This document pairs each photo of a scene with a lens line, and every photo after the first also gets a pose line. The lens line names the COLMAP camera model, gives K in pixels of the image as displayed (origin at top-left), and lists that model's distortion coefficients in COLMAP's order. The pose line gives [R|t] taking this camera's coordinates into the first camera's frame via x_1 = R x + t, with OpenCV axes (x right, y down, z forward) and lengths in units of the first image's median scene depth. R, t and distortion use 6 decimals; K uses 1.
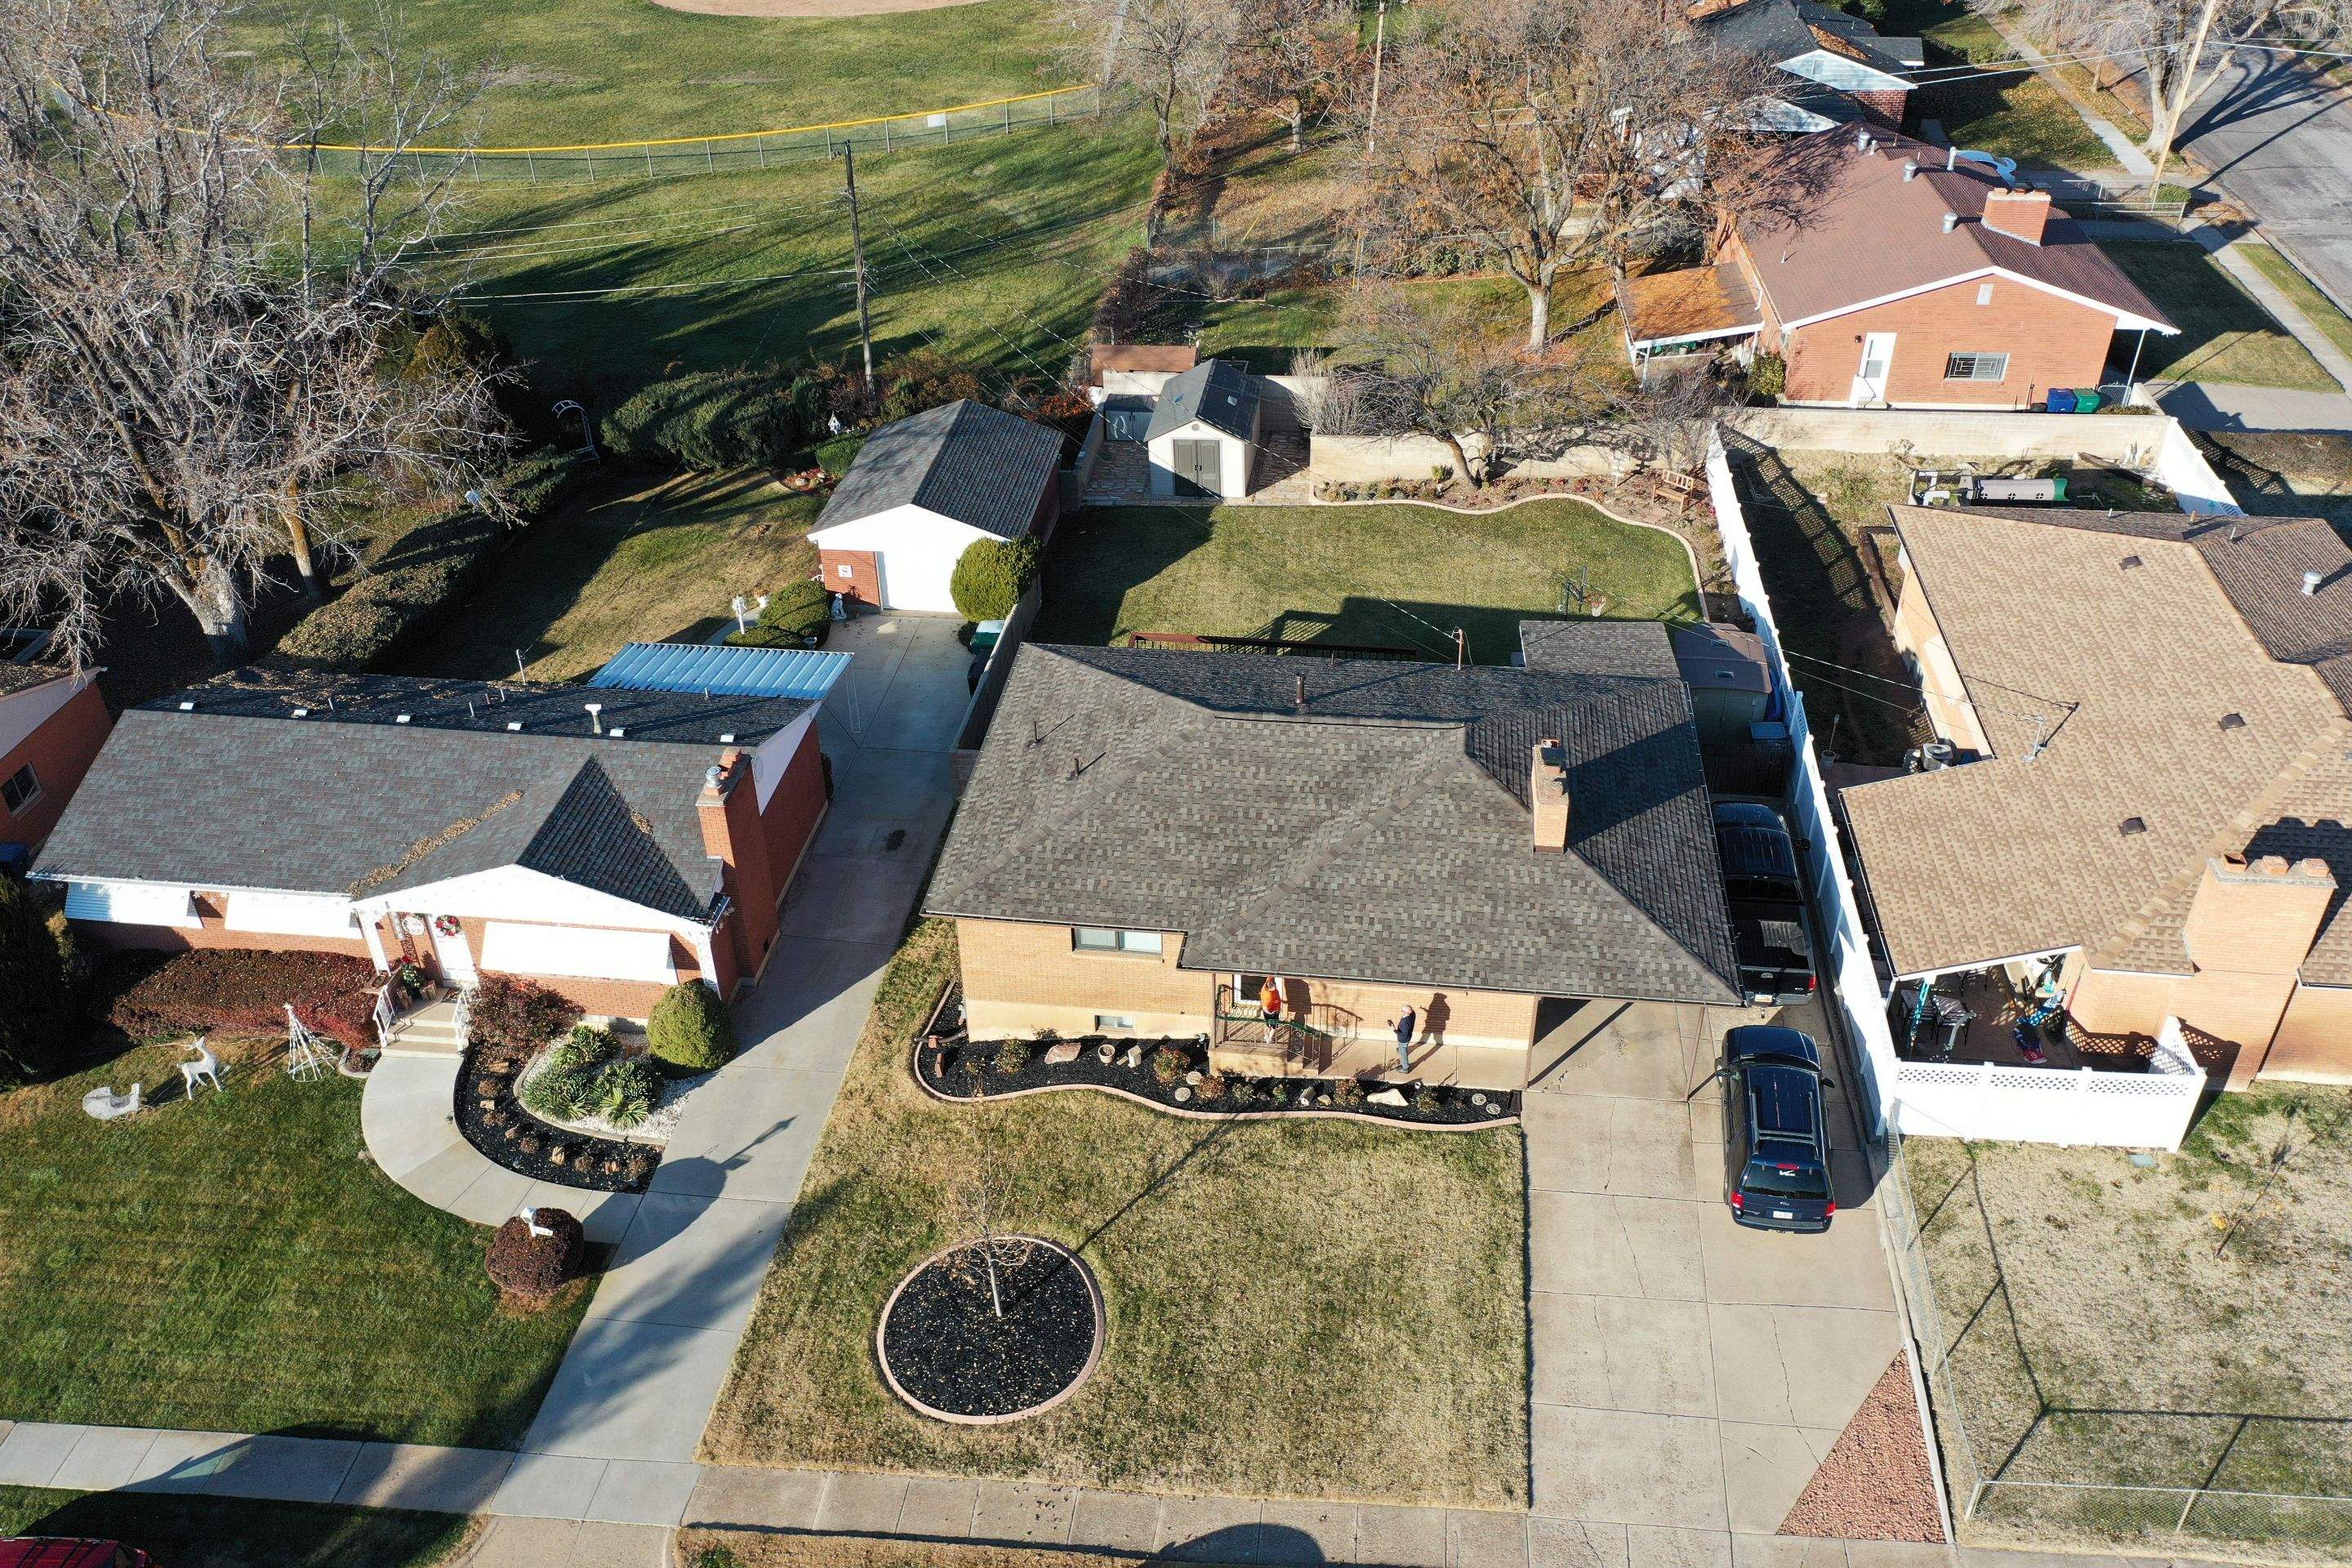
lens RADIAL K [[1866.3, 0, 1180.3], [0, 1866.3, 778.6], [0, 0, 1]] dist [0.013504, 0.003335]
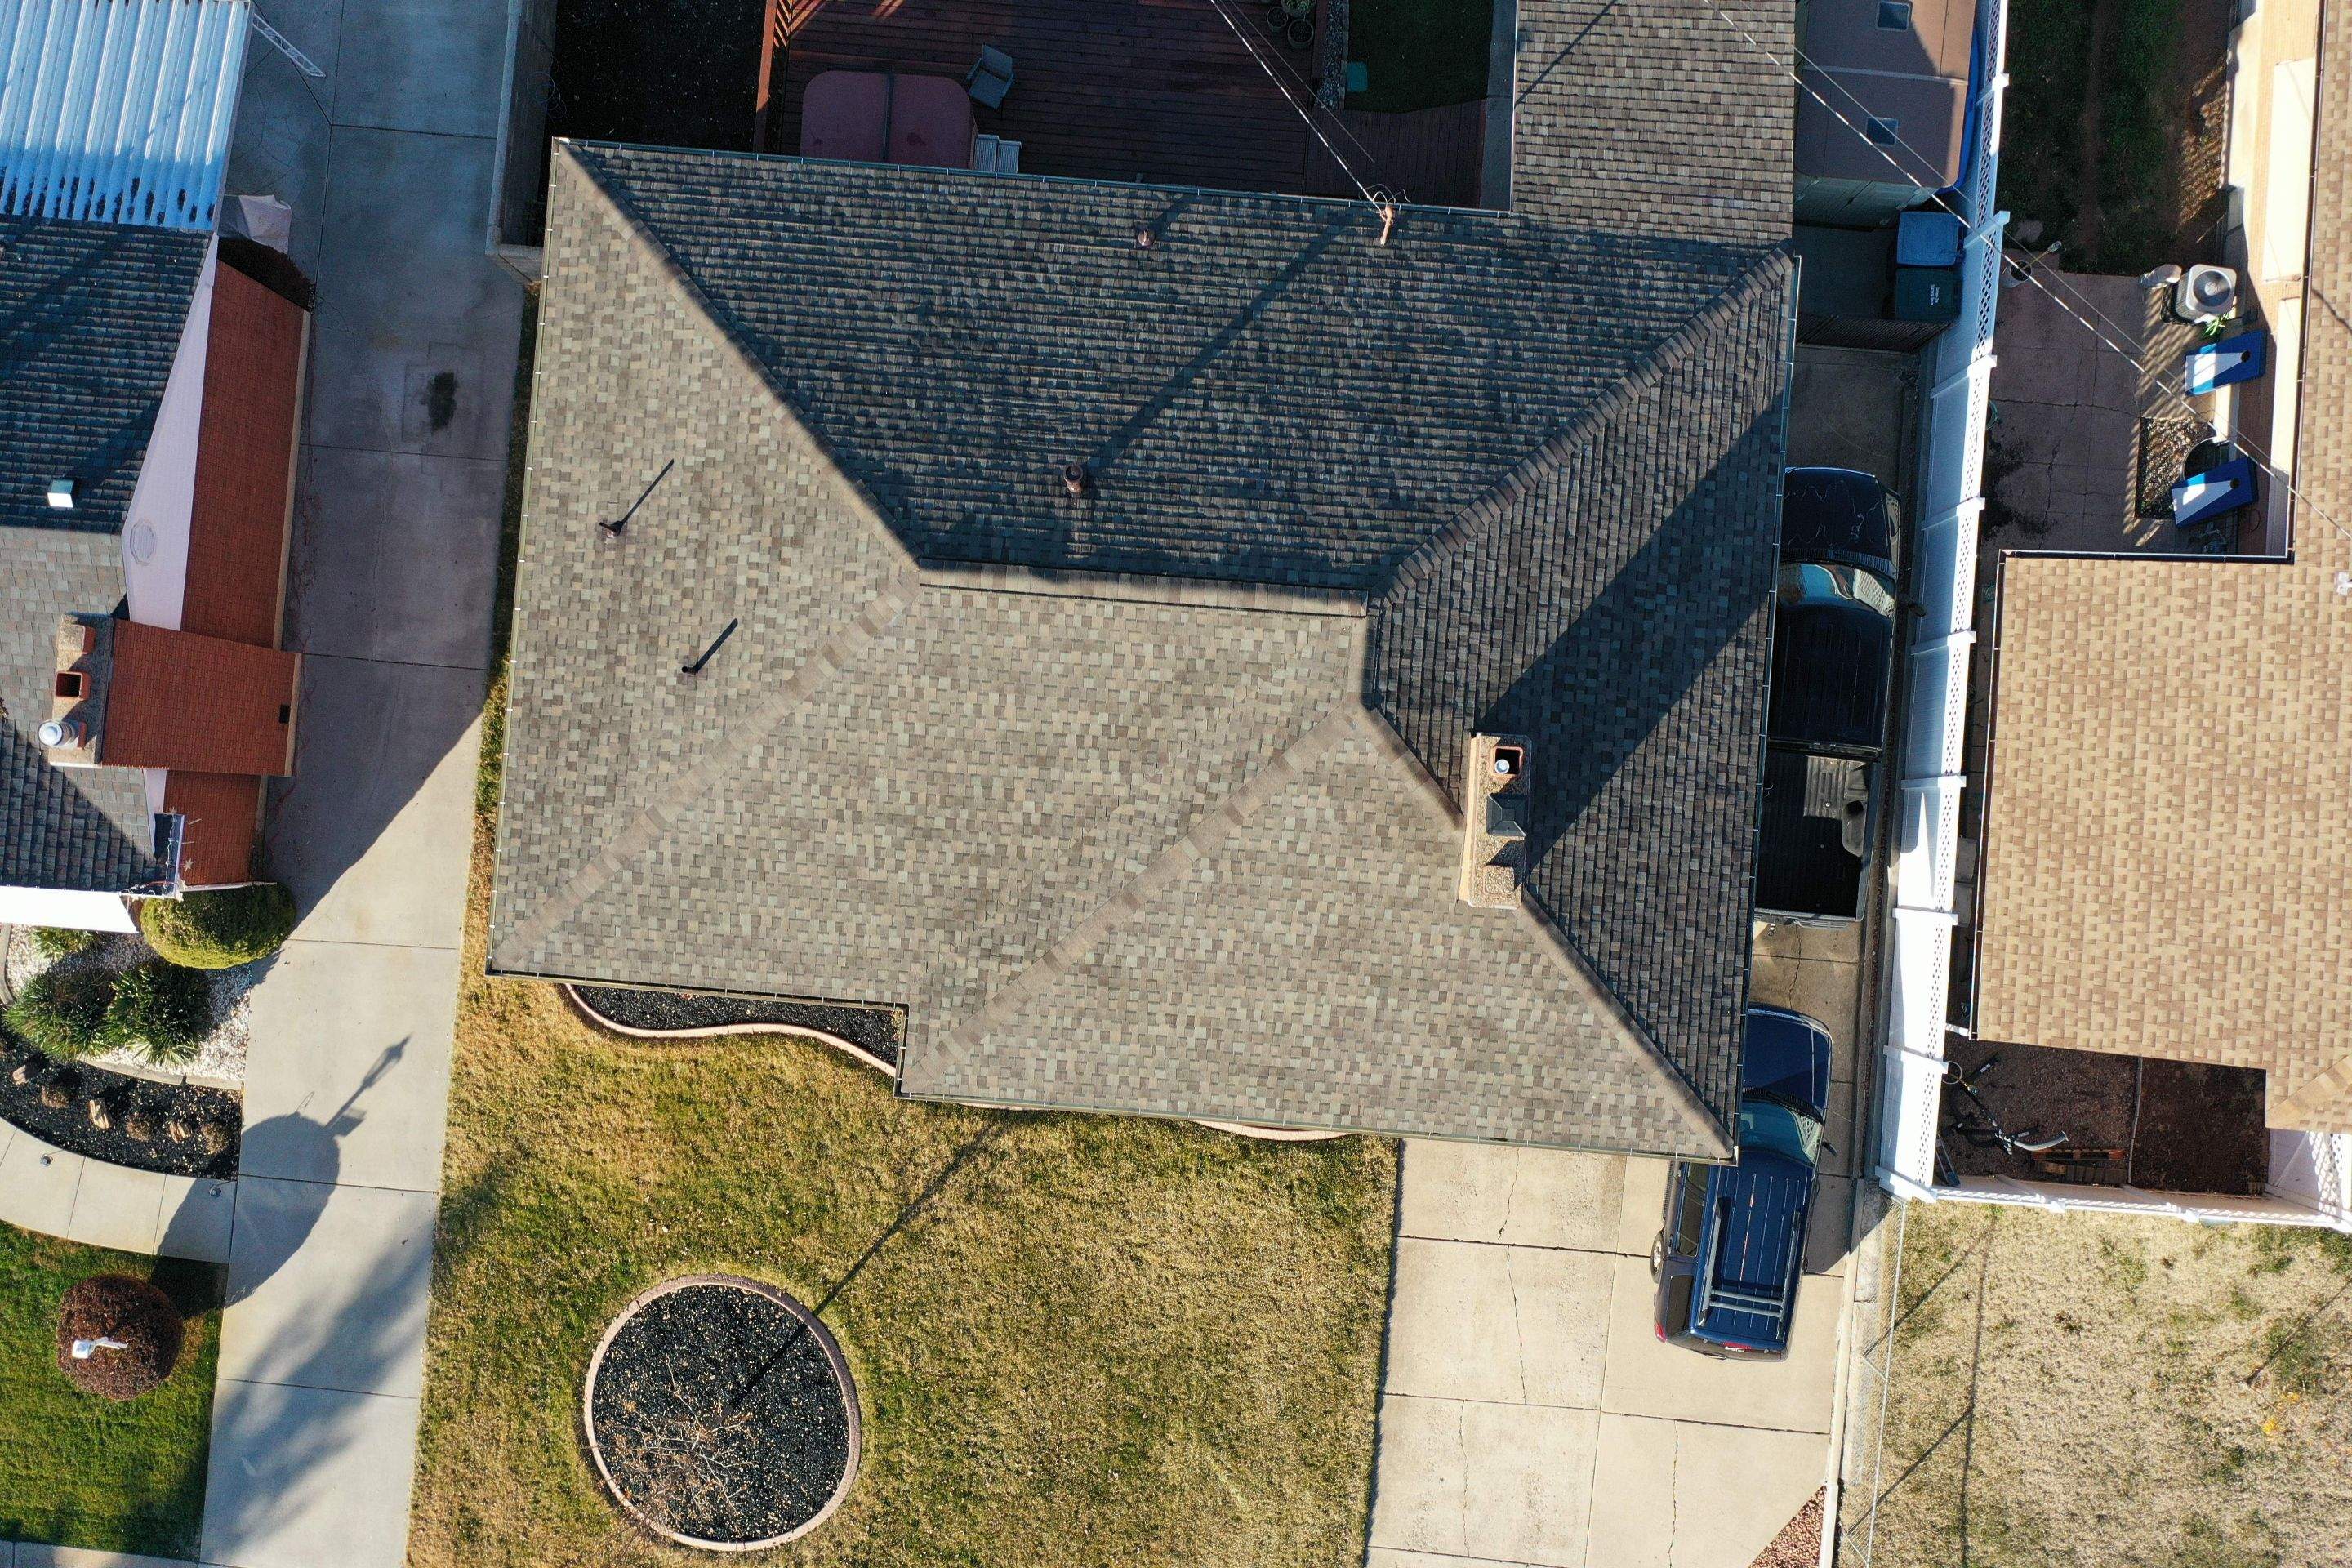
lens RADIAL K [[1877.4, 0, 1177.3], [0, 1877.4, 771.6], [0, 0, 1]] dist [0.008972, 0.006022]
pose [[0.998857, -0.046928, 0.009050, 0.093850], [0.020307, 0.588145, 0.808501, -0.483698], [-0.043264, -0.807393, 0.588426, 0.672858]]
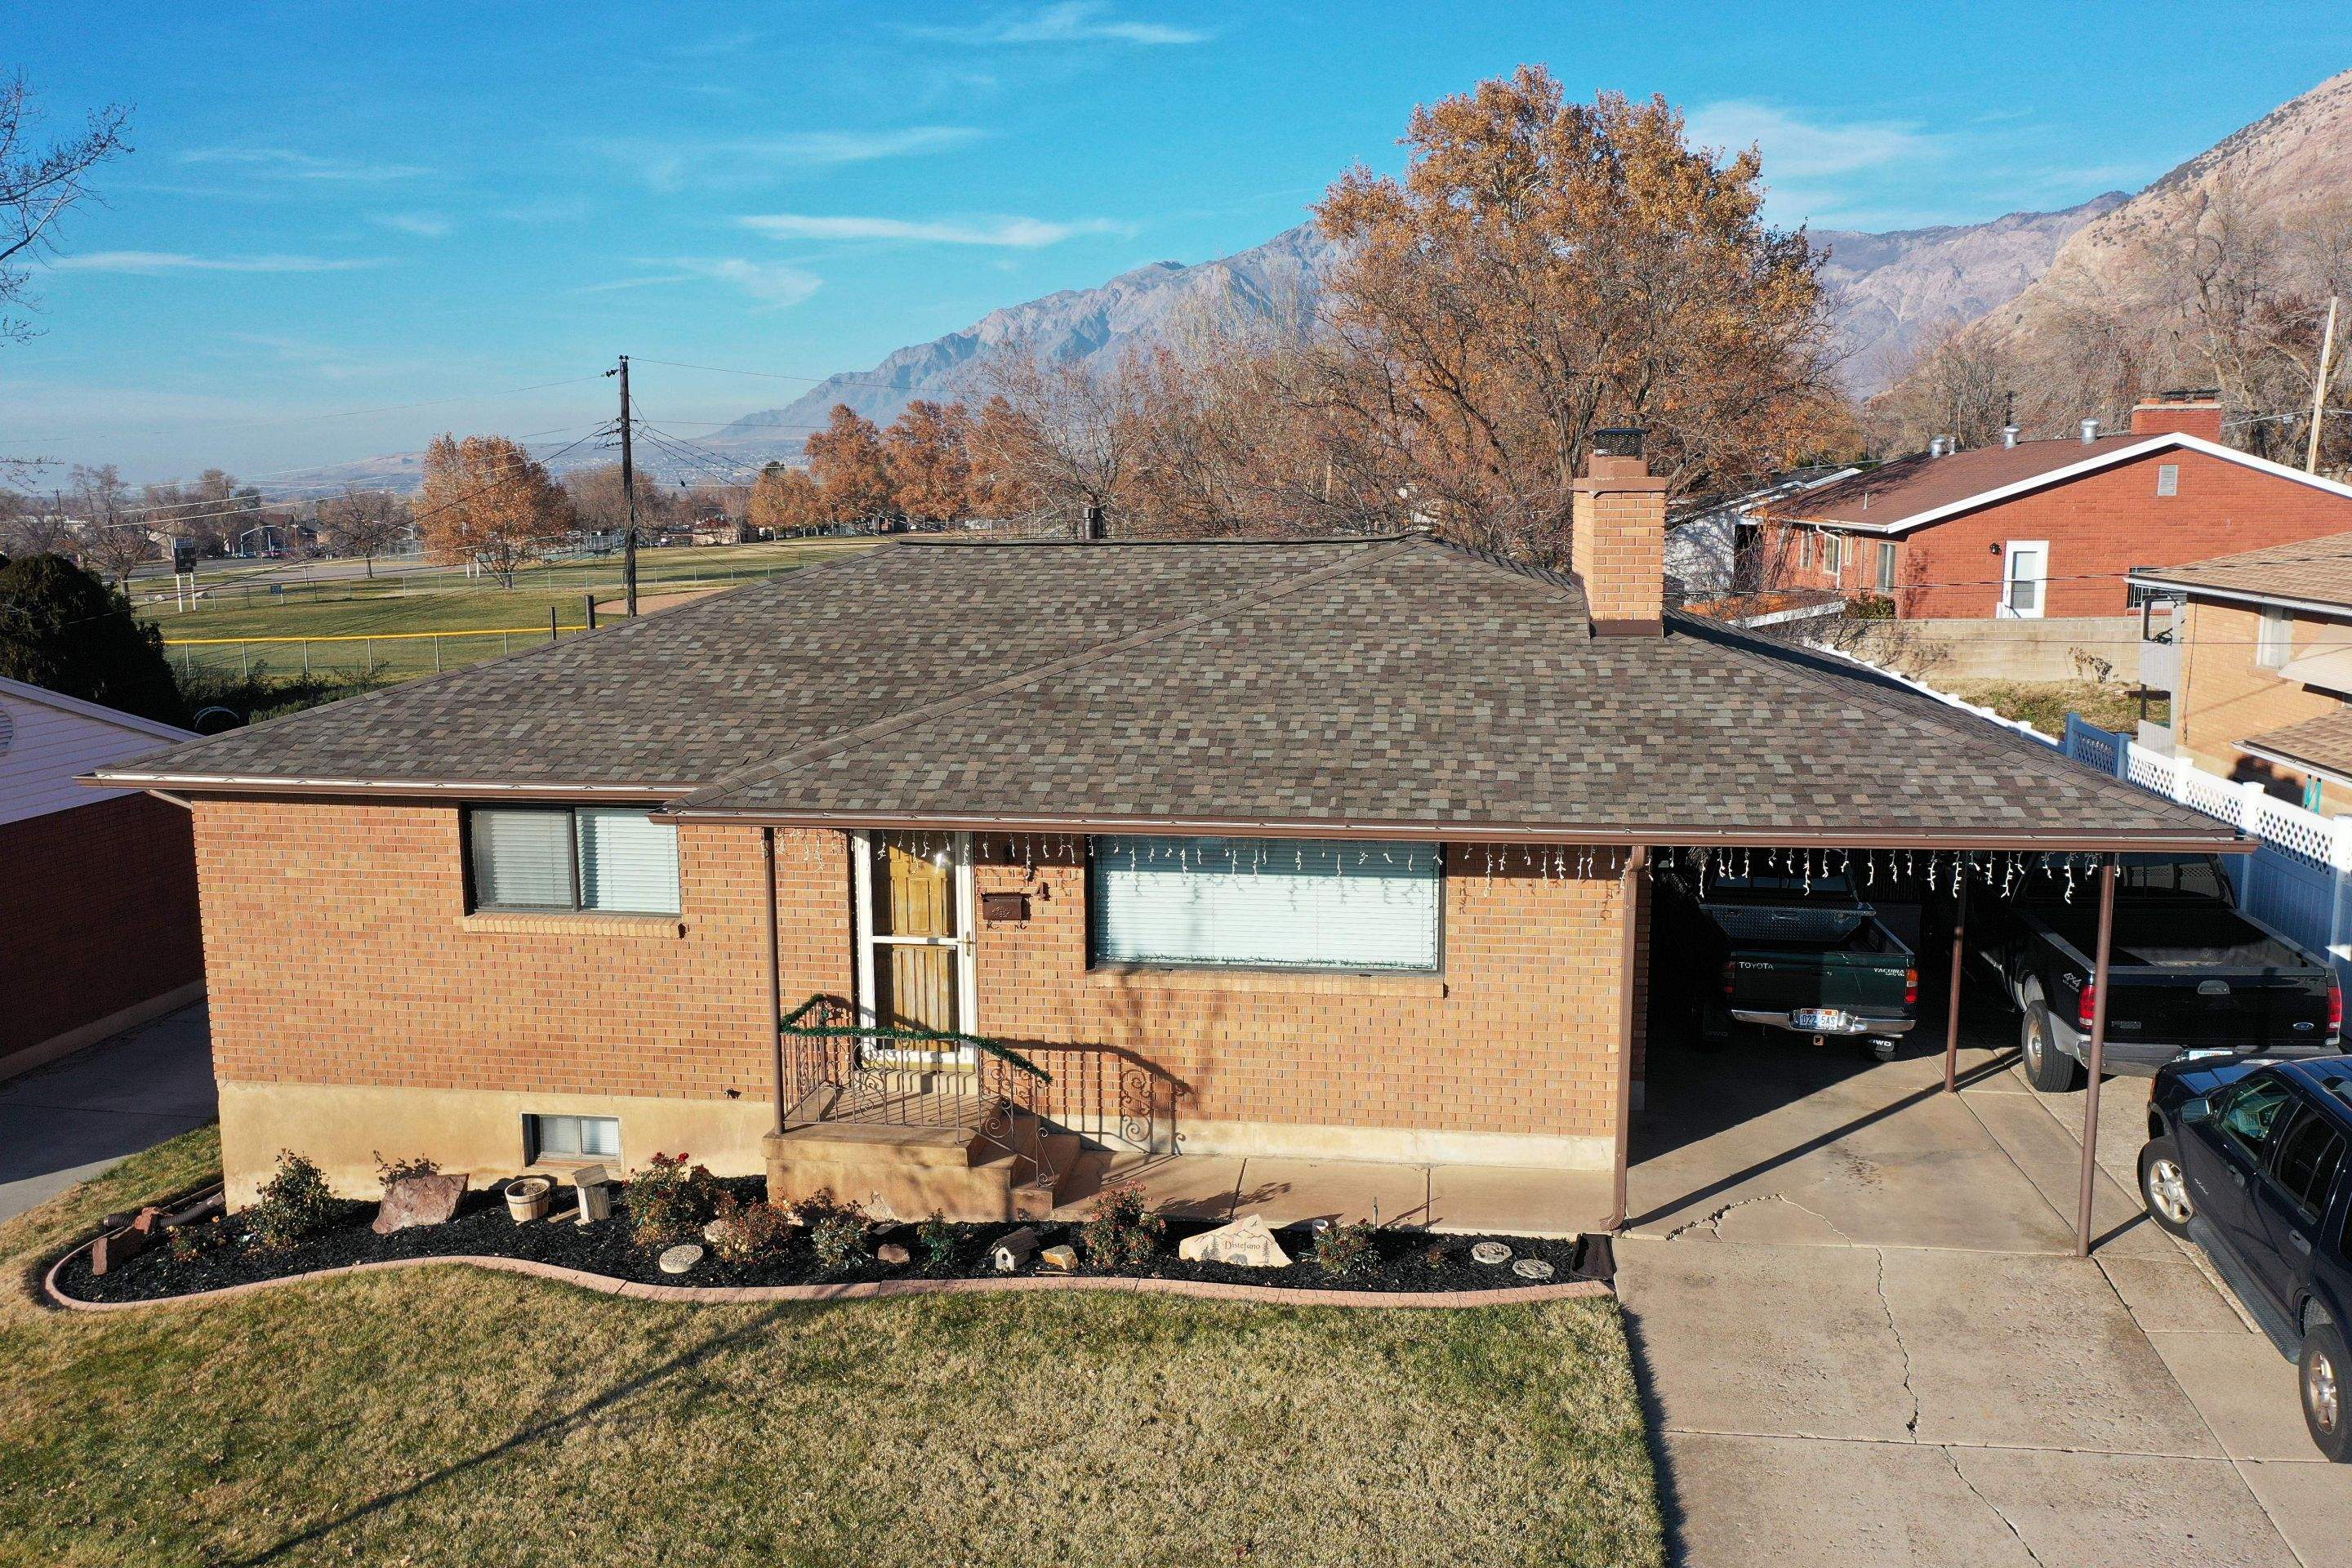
lens RADIAL K [[1877.4, 0, 1177.3], [0, 1877.4, 771.6], [0, 0, 1]] dist [0.008972, 0.006022]
pose [[0.999860, 0.011311, -0.012364, 0.103643], [-0.015549, 0.901356, -0.432800, 0.244663], [0.006249, 0.432932, 0.901405, 0.638291]]
